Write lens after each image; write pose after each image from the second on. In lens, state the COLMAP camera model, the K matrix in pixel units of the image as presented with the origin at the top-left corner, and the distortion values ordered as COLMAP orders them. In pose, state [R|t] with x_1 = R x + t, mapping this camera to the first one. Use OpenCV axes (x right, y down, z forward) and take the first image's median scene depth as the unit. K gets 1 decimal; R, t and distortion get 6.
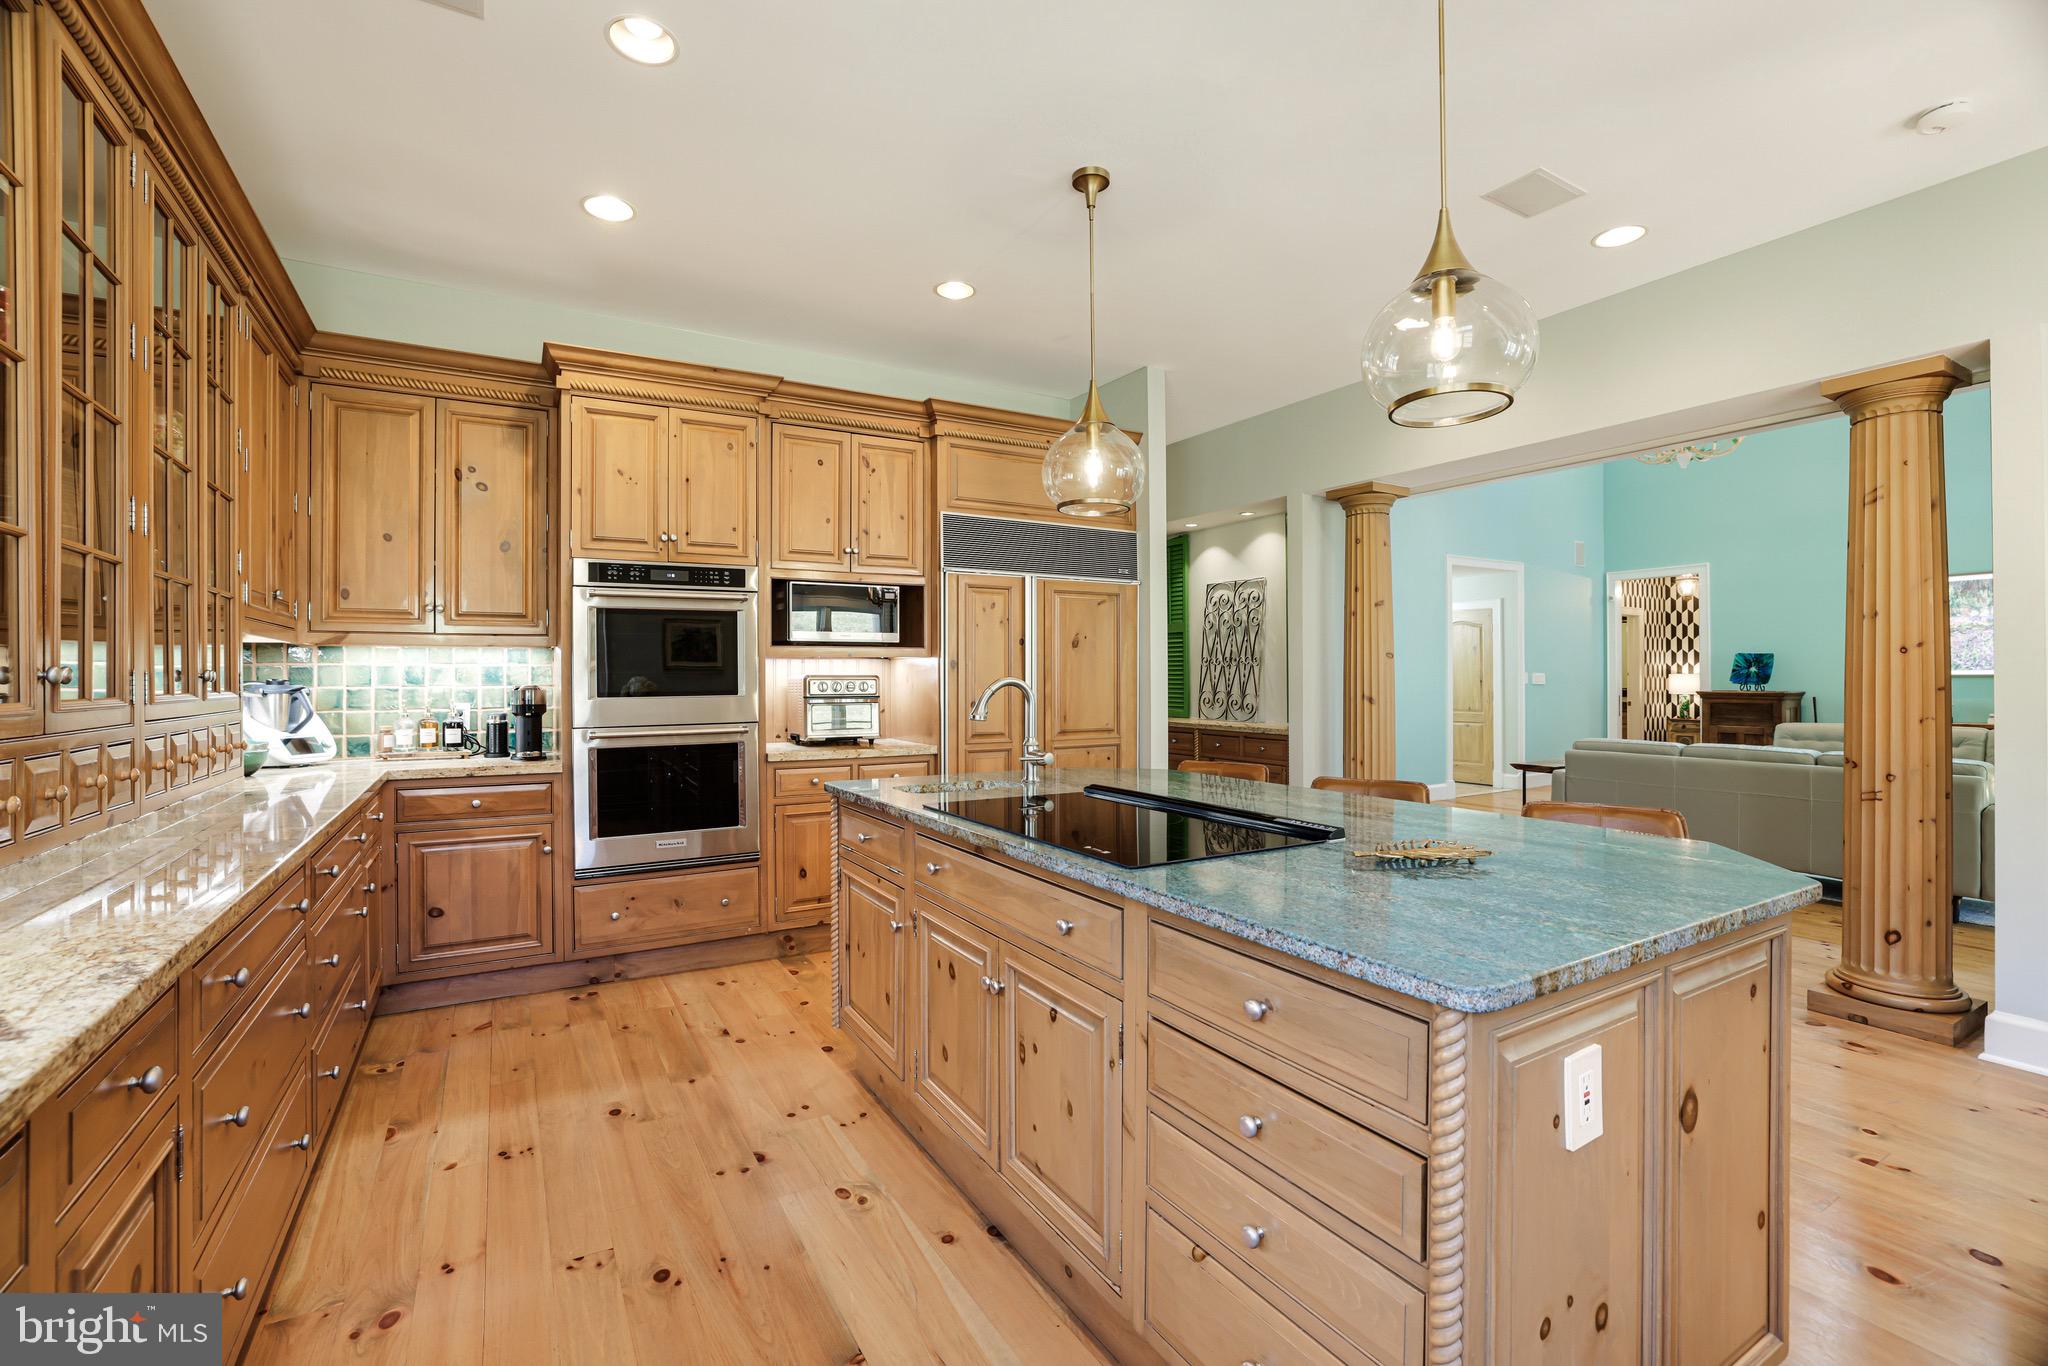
lens RADIAL K [[887.5, 0, 1018.5], [0, 887.5, 673.9], [0, 0, 1]] dist [-0.044782, 0.014211]
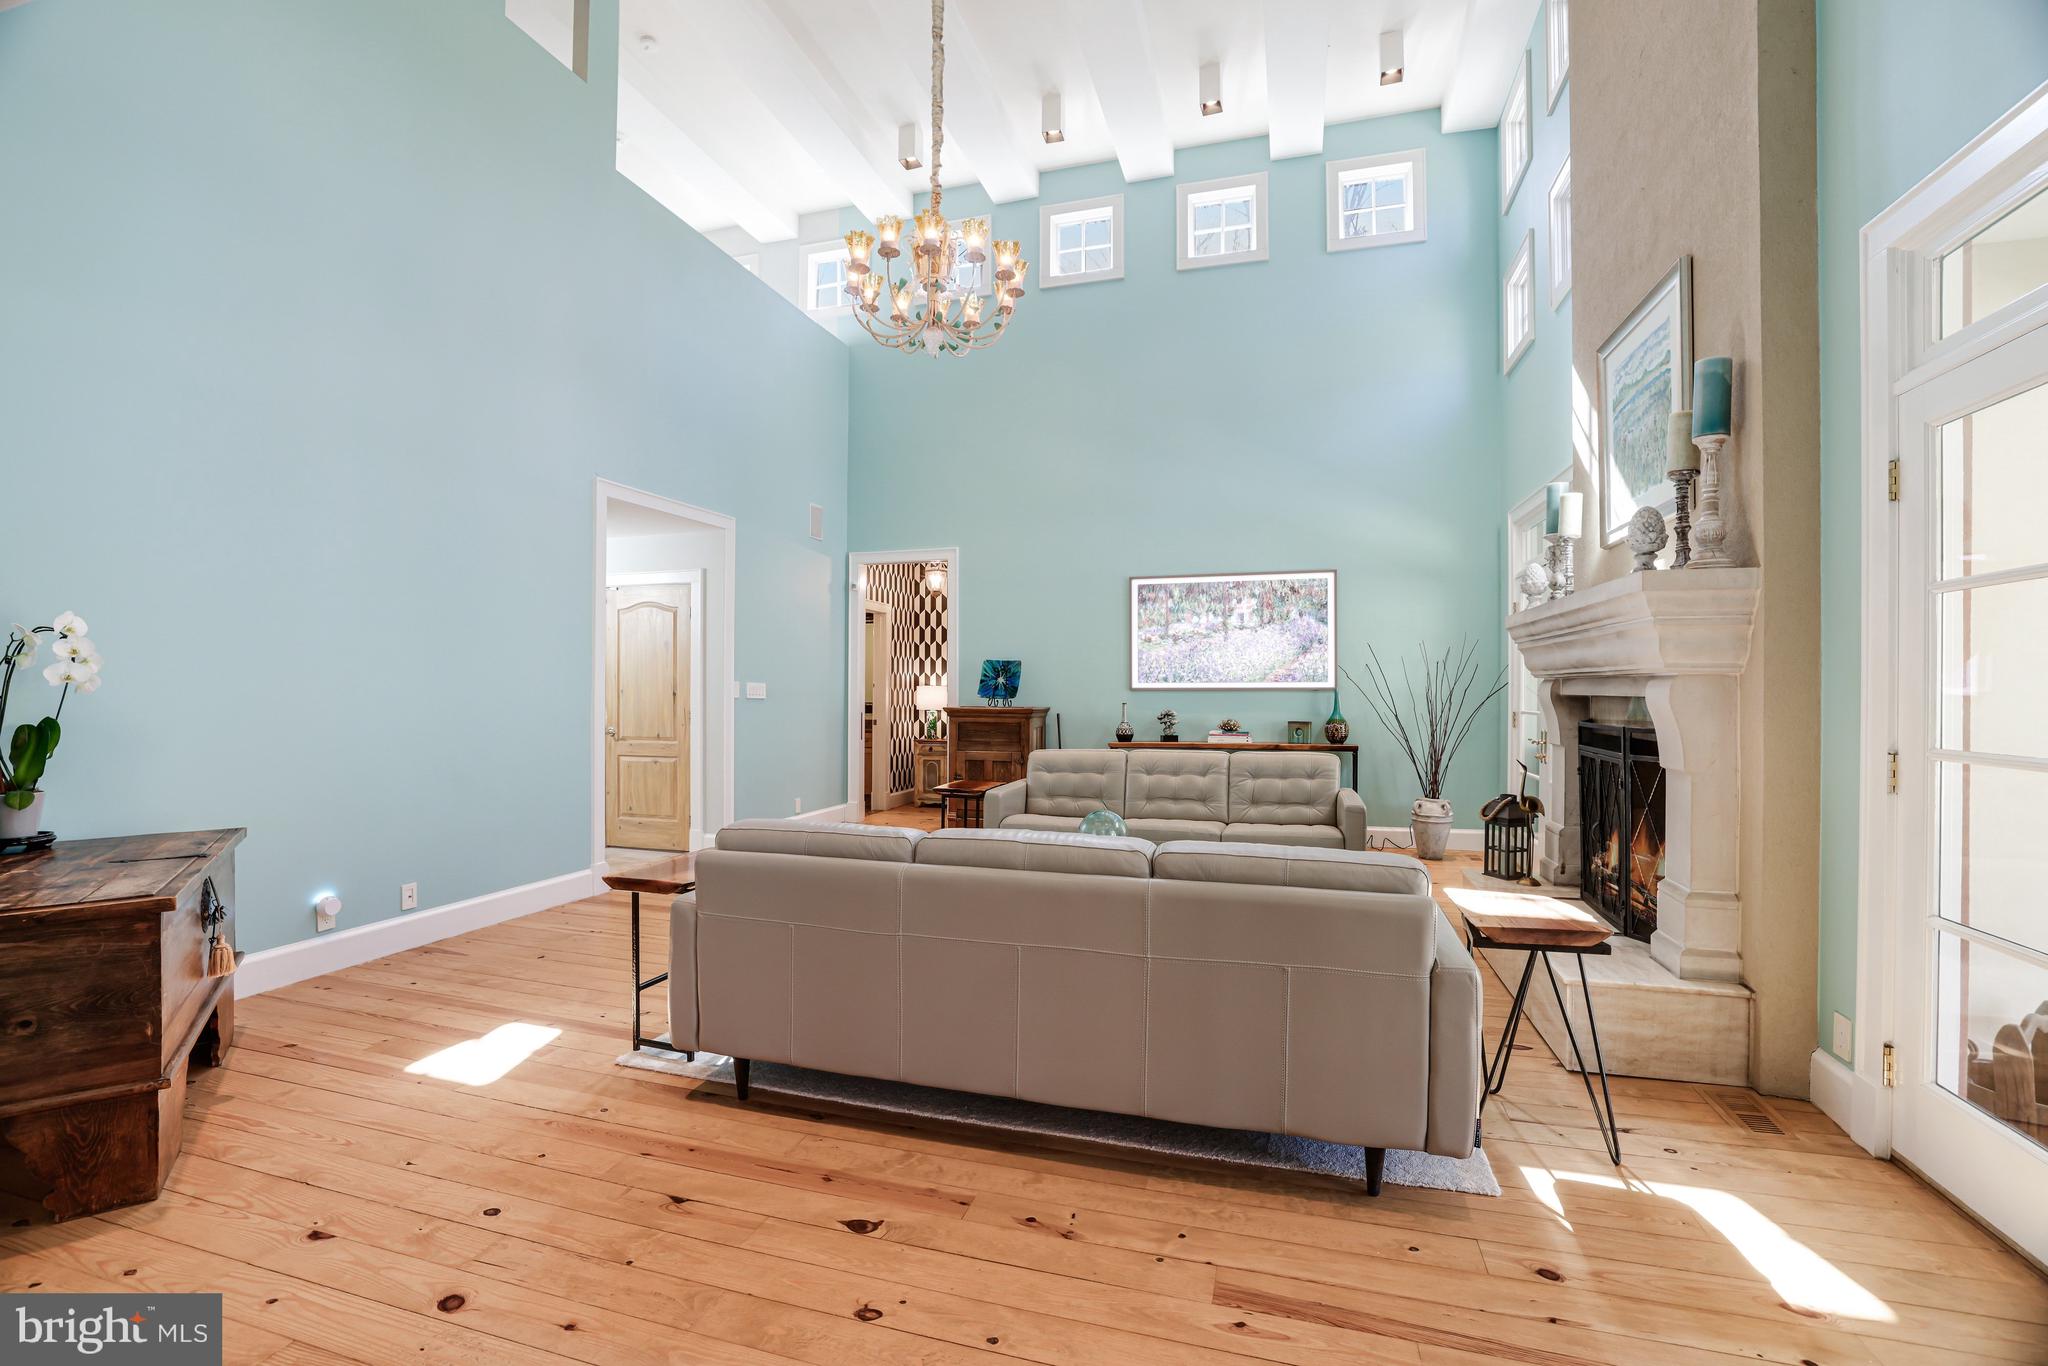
lens RADIAL K [[887.5, 0, 1018.5], [0, 887.5, 673.9], [0, 0, 1]] dist [-0.044782, 0.014211]
pose [[0.733812, 0.016587, 0.679150, 0.278046], [-0.007162, 0.999835, -0.016680, 0.002562], [-0.679315, 0.007376, 0.733810, 0.355567]]
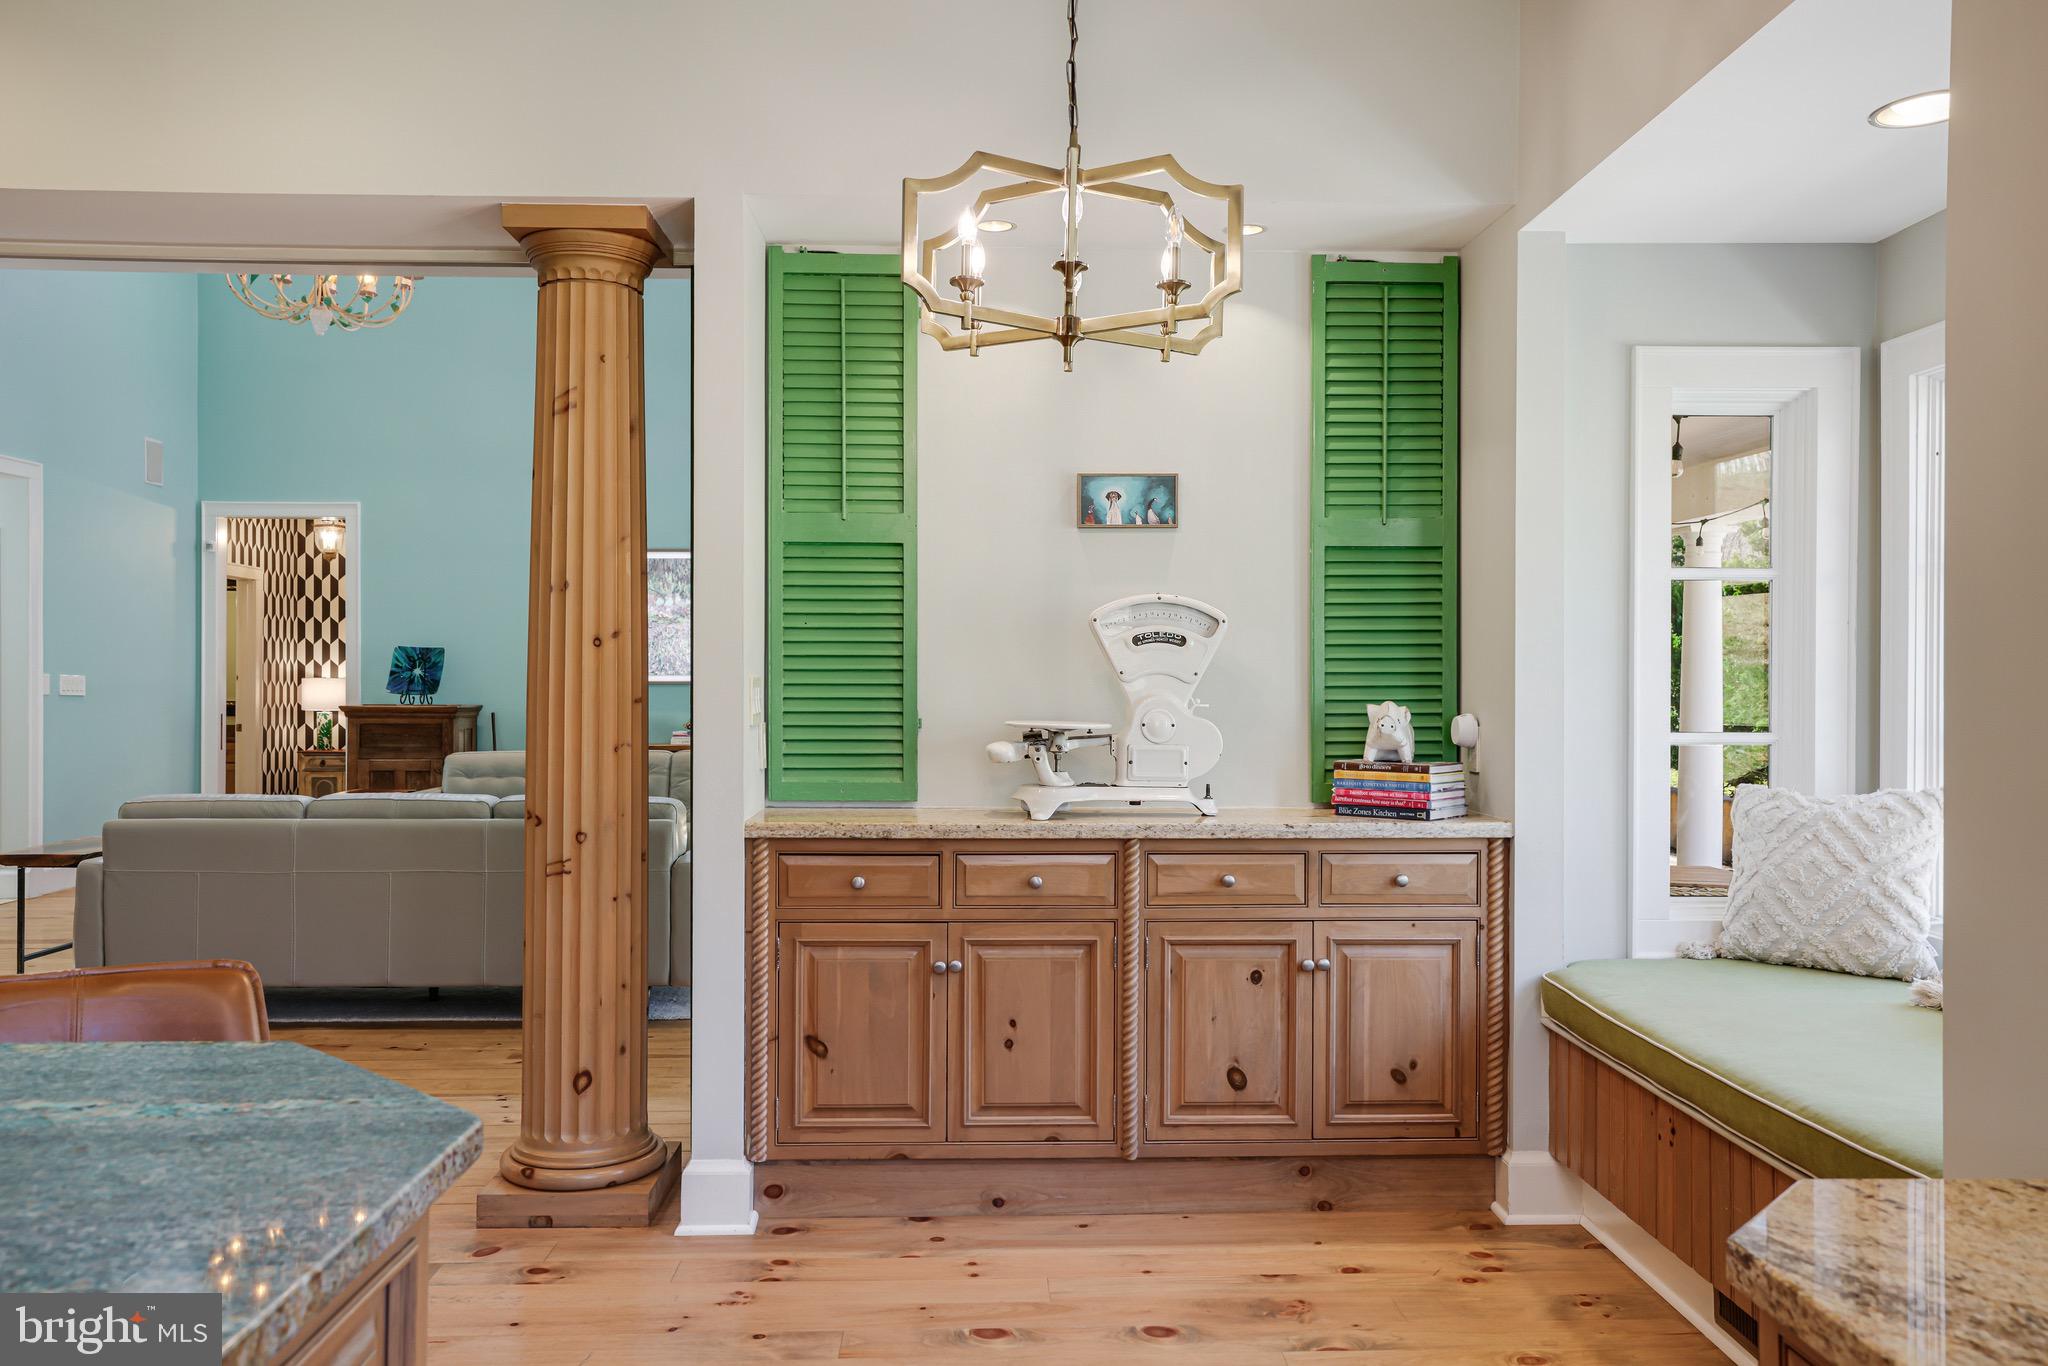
lens RADIAL K [[1521.2, 0, 1013.2], [0, 1521.2, 680.6], [0, 0, 1]] dist [-0.007656, 0.054970]
pose [[0.477754, 0.005133, 0.878479, 0.050974], [-0.007137, 0.999973, -0.001961, 0.000570], [-0.878465, -0.005333, 0.477777, 0.052455]]
